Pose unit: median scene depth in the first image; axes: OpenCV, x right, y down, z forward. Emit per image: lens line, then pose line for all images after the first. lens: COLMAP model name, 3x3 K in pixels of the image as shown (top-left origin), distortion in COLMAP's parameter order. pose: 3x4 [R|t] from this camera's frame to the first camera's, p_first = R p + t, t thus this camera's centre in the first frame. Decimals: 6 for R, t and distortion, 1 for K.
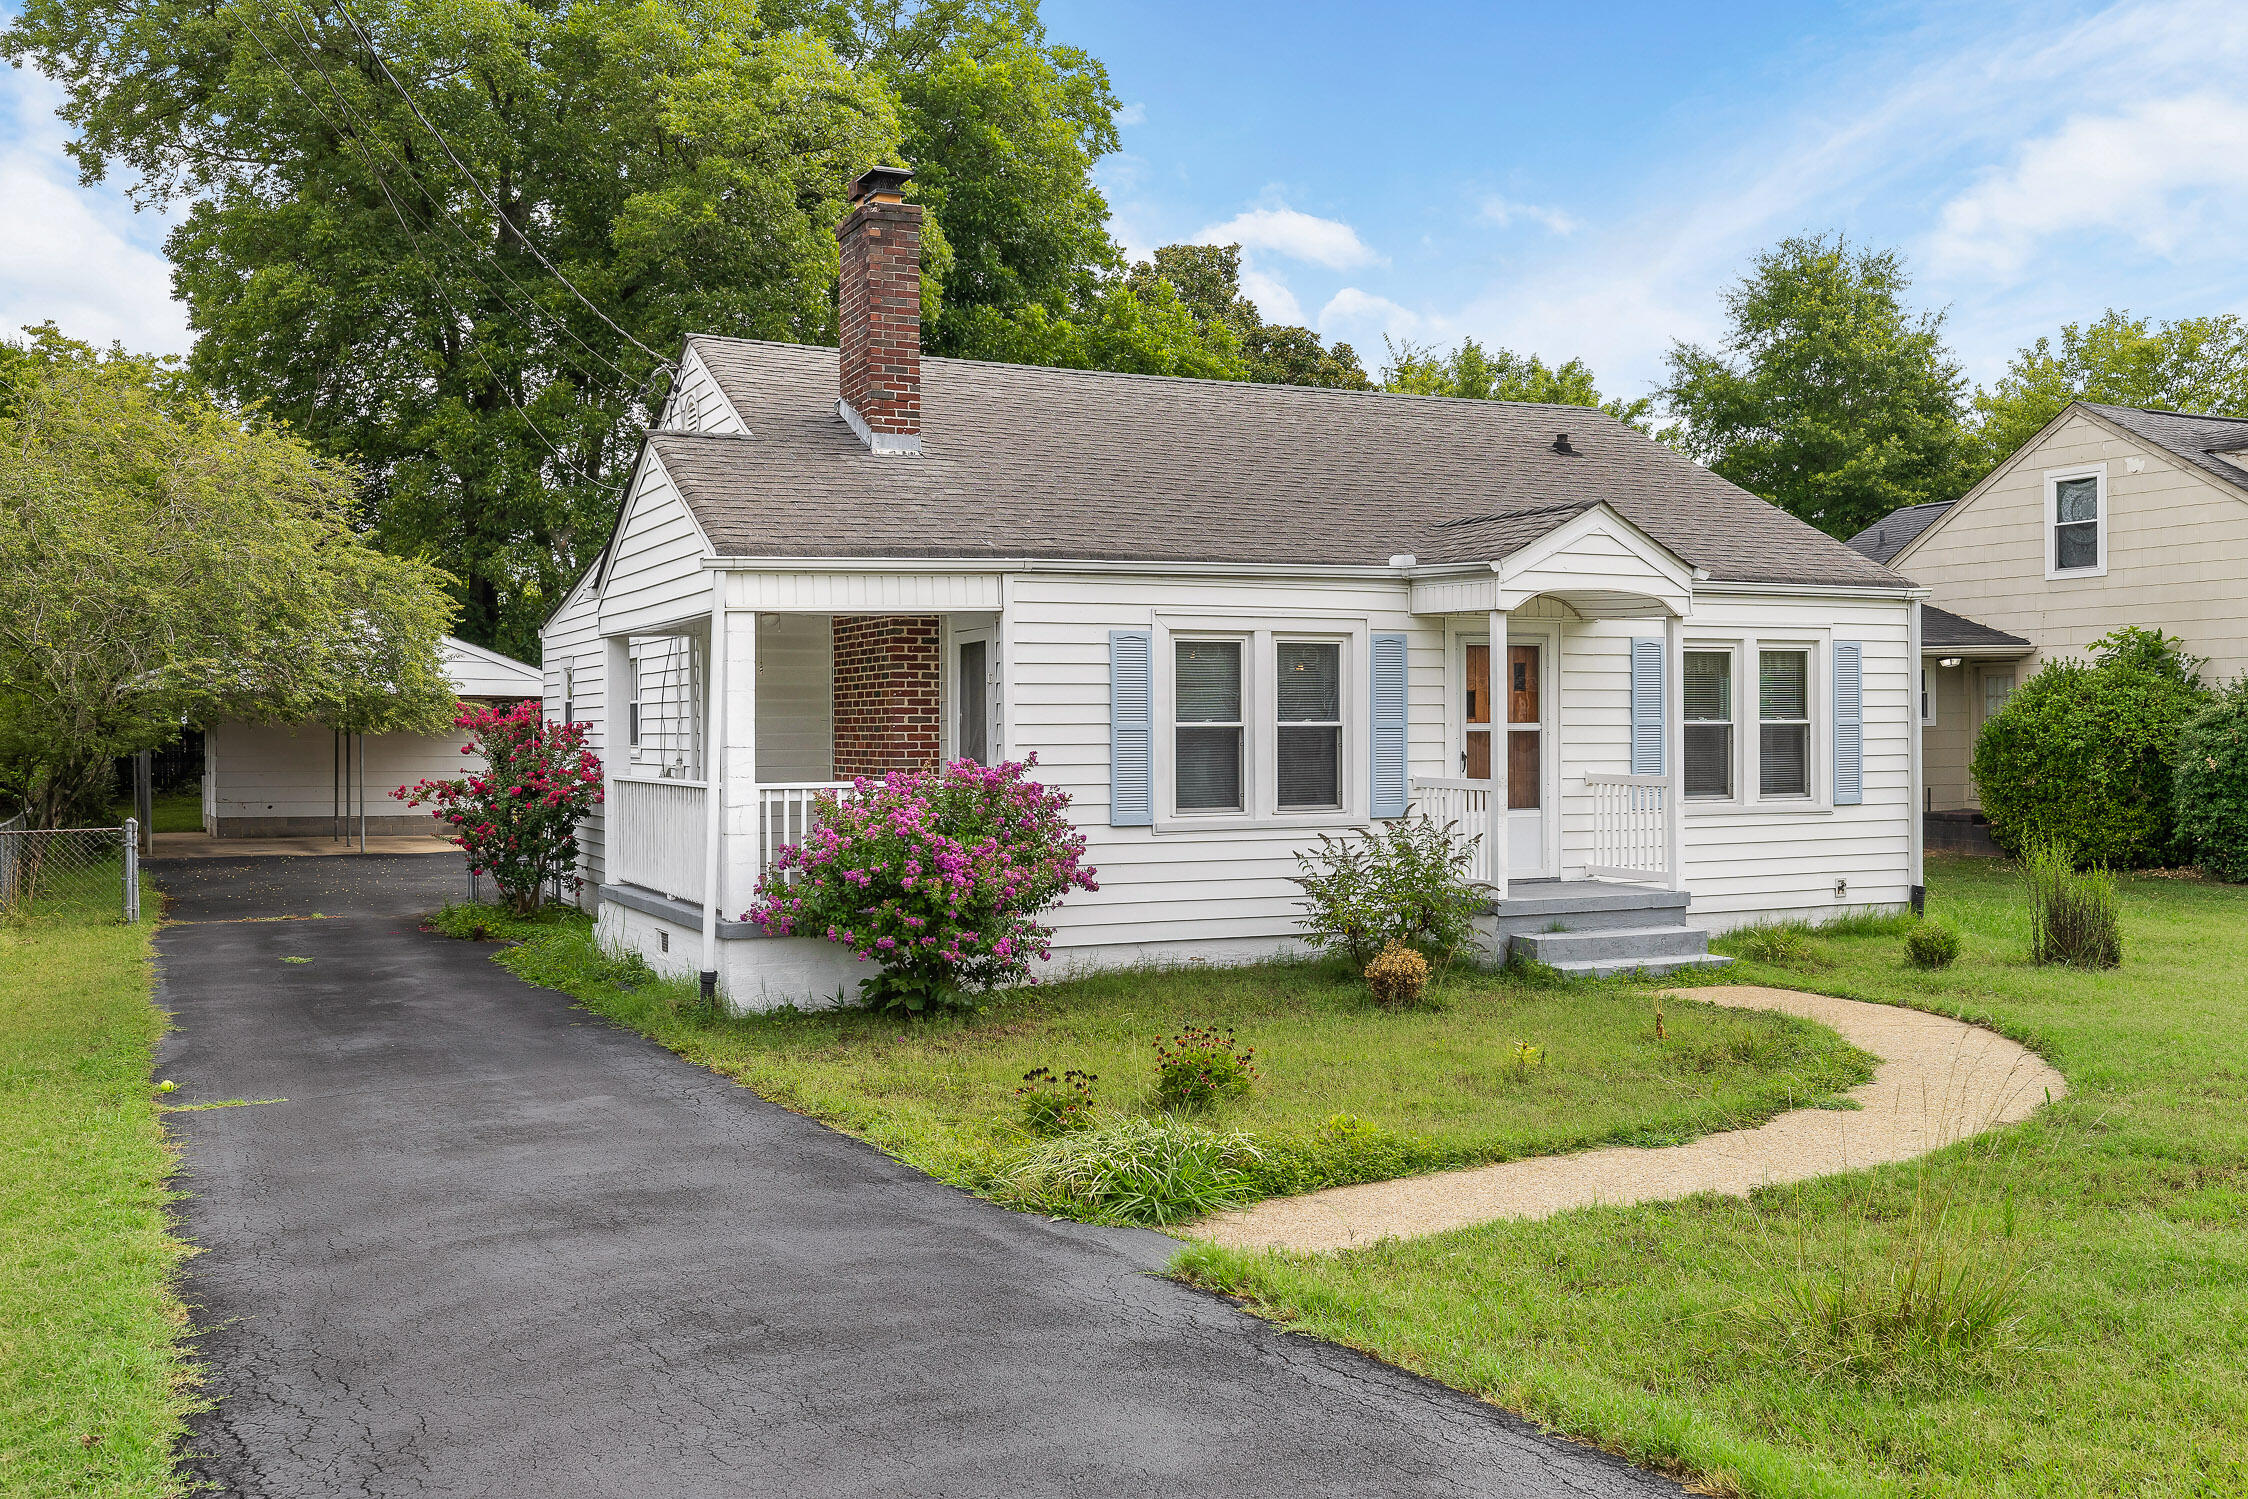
lens RADIAL K [[2038.8, 0, 1124.0], [0, 2038.8, 749.5], [0, 0, 1]] dist [-0.009006, -0.003218]
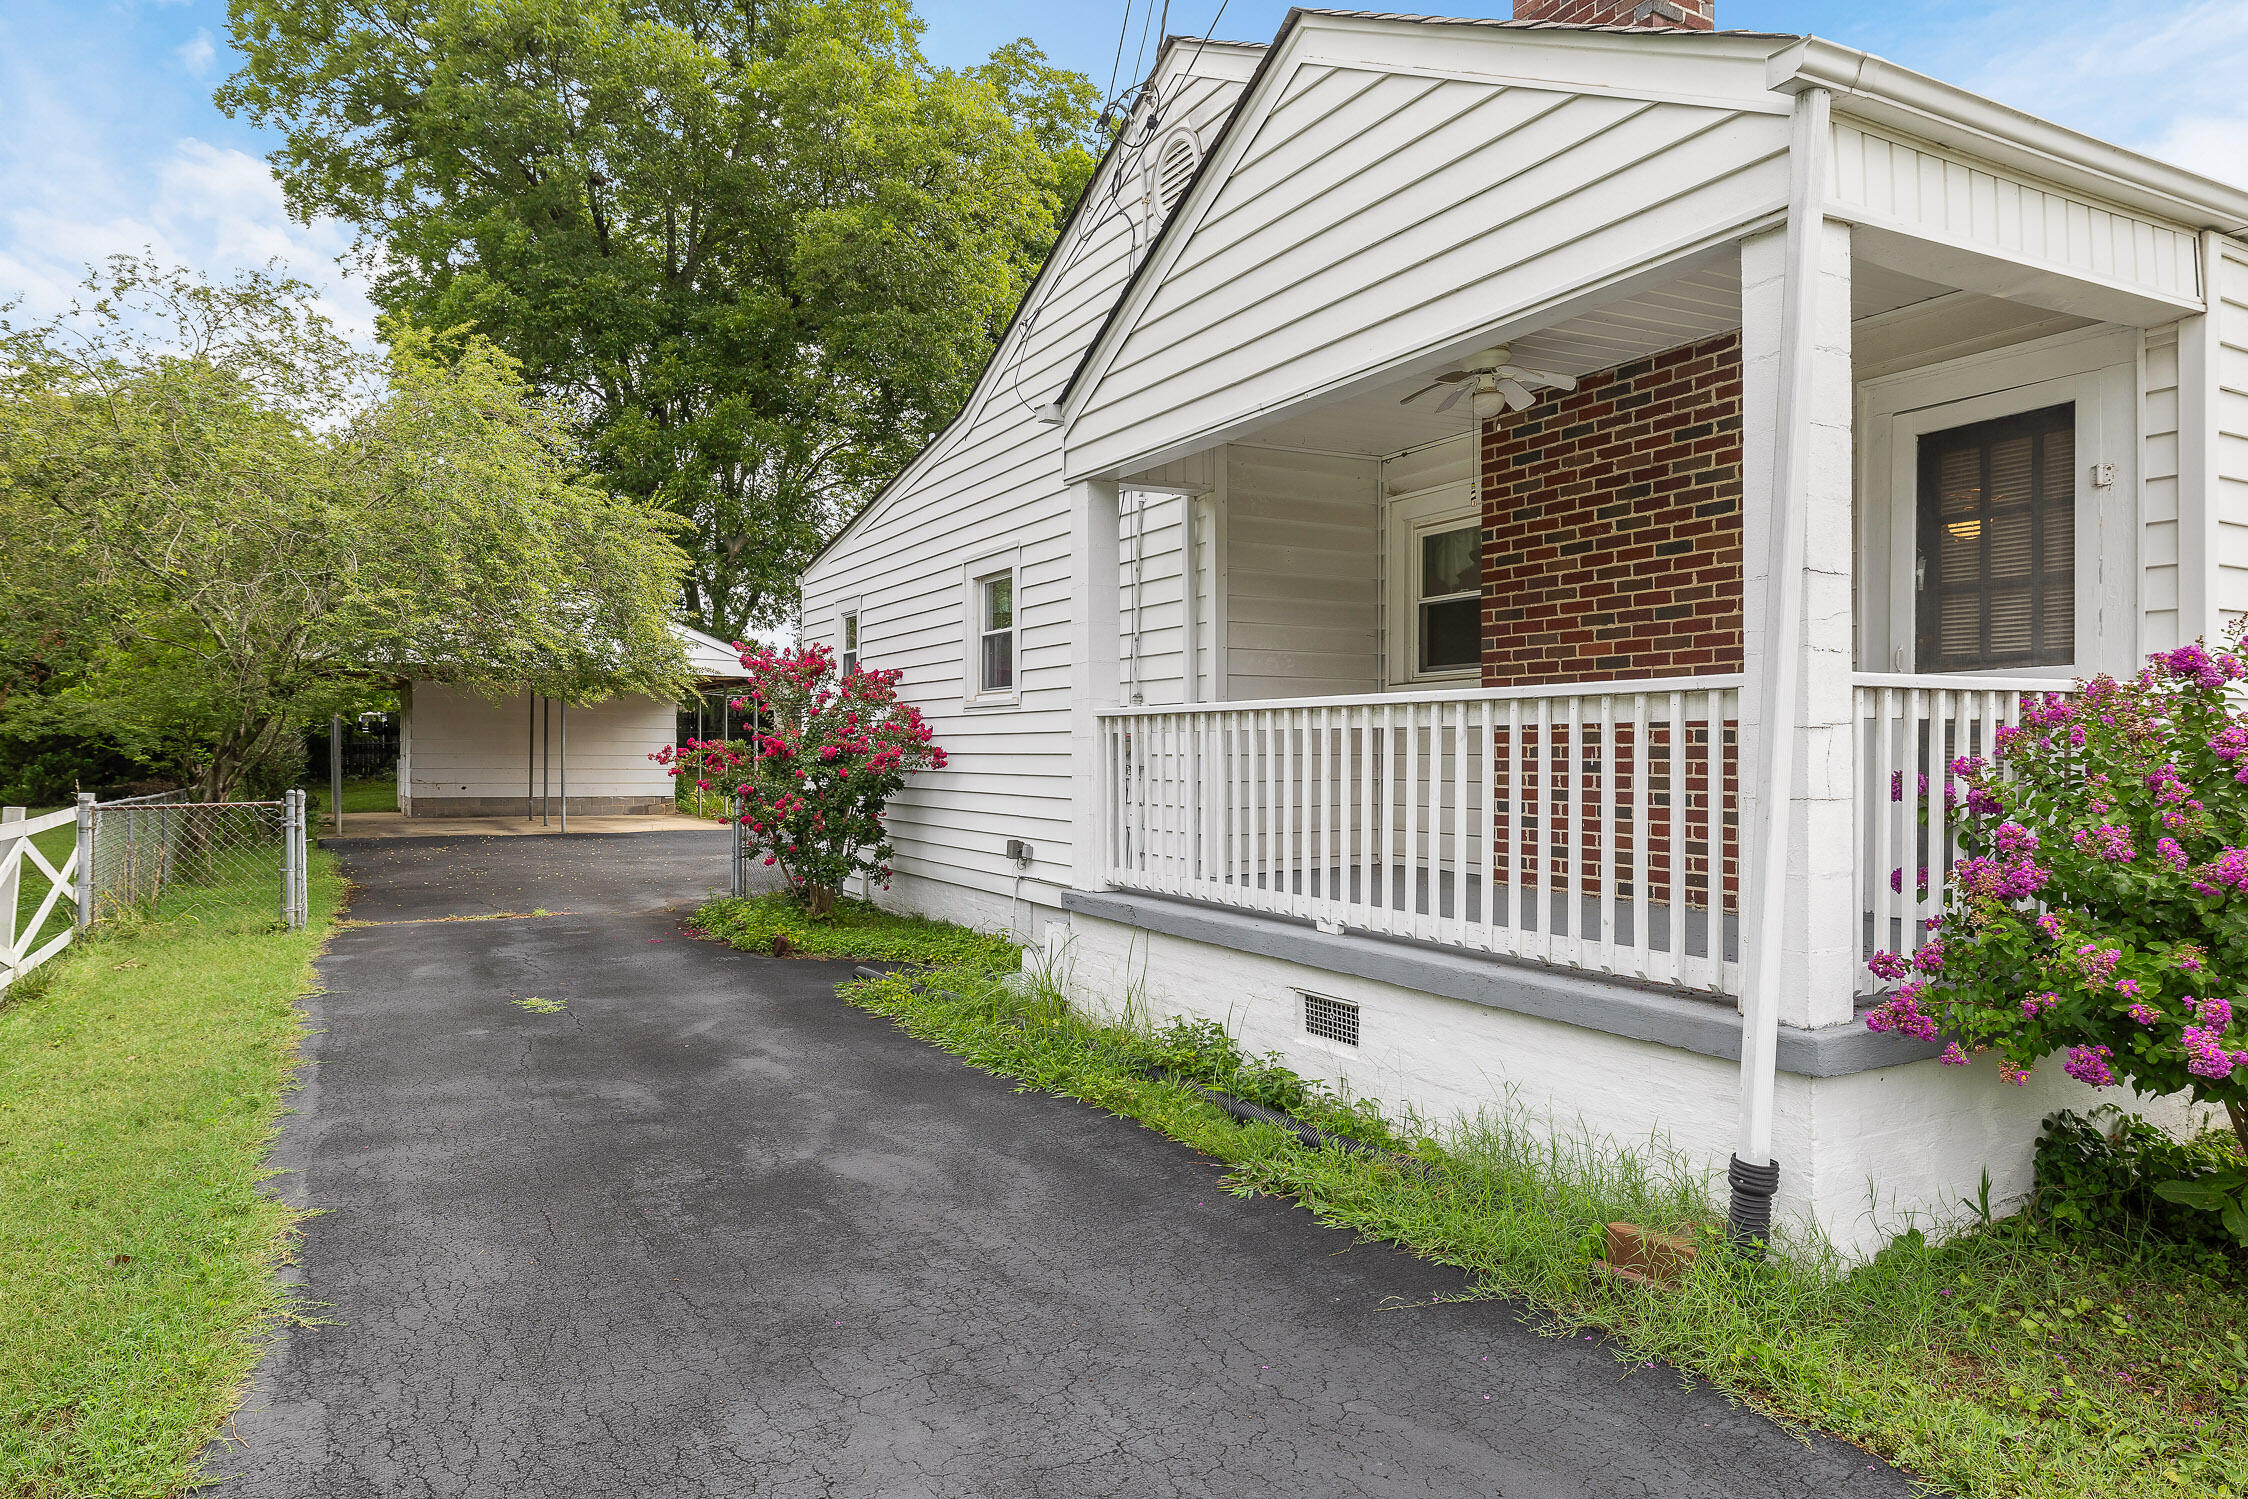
lens RADIAL K [[1357.8, 0, 1116.6], [0, 1357.8, 759.4], [0, 0, 1]] dist [0.000380, -0.000118]
pose [[0.998173, 0.003926, 0.060288, -0.269547], [-0.003867, 0.999992, -0.001102, 0.027779], [-0.060292, 0.000867, 0.998180, 0.602045]]
